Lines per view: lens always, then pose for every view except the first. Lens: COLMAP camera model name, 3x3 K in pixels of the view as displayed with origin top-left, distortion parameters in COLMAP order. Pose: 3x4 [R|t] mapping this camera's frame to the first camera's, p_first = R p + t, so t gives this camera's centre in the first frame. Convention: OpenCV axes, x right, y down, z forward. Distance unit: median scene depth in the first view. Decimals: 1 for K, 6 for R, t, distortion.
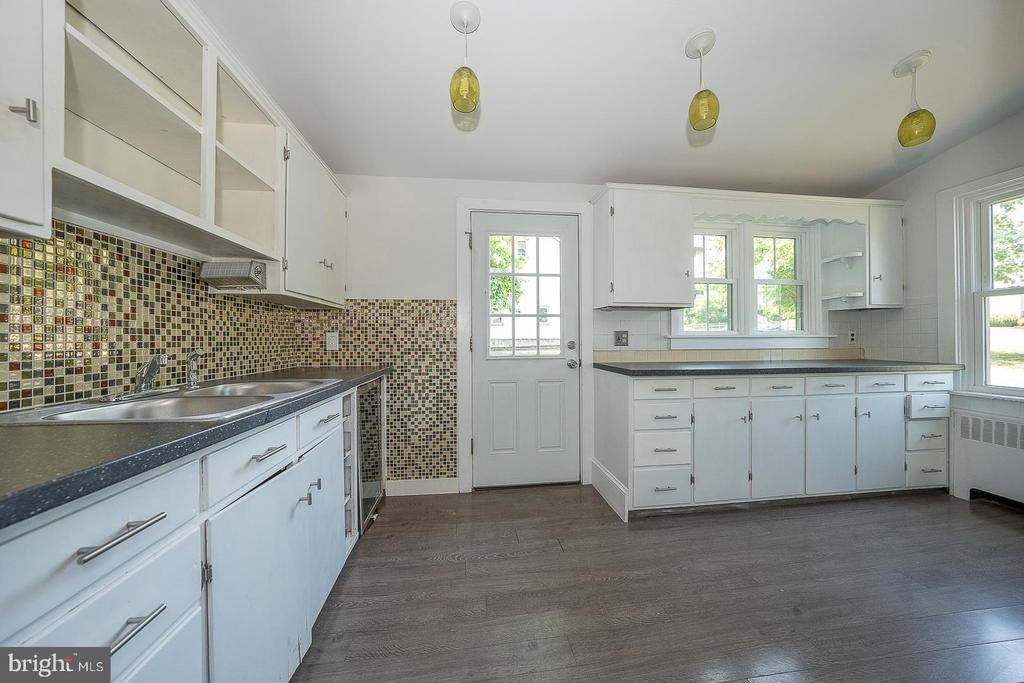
lens RADIAL K [[352.1, 0, 514.7], [0, 352.1, 335.9], [0, 0, 1]] dist [-0.016939, 0.001351]
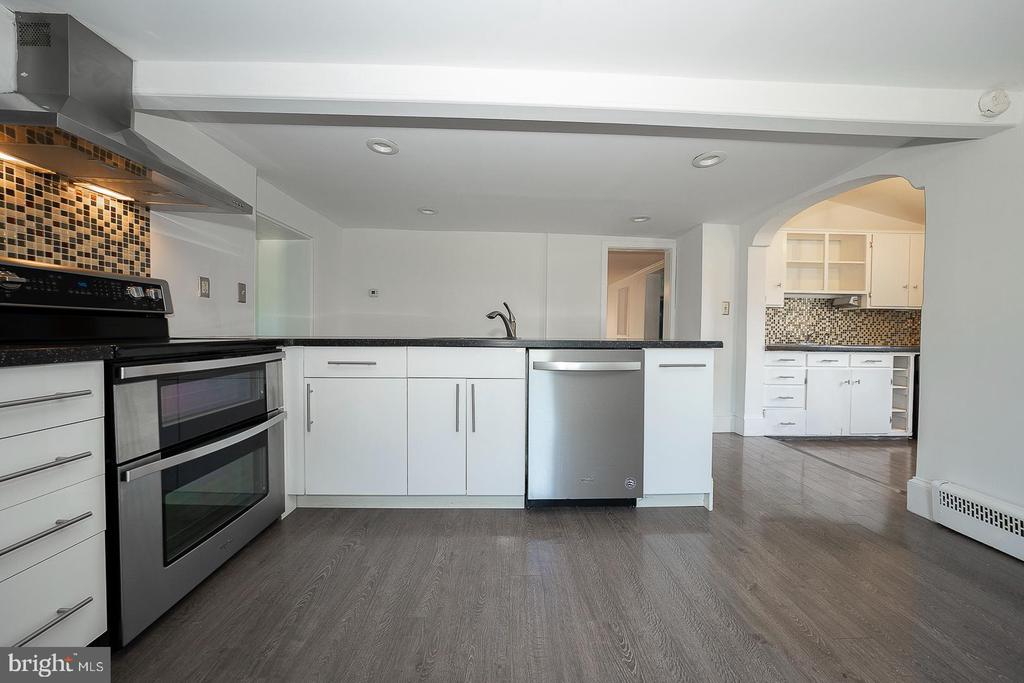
lens RADIAL K [[352.1, 0, 510.3], [0, 352.1, 337.7], [0, 0, 1]] dist [-0.016939, 0.001351]
pose [[-0.103421, 0.023878, -0.994351, 1.243360], [-0.001373, 0.999707, 0.024149, 0.013449], [0.994637, 0.003863, -0.103358, -0.736365]]
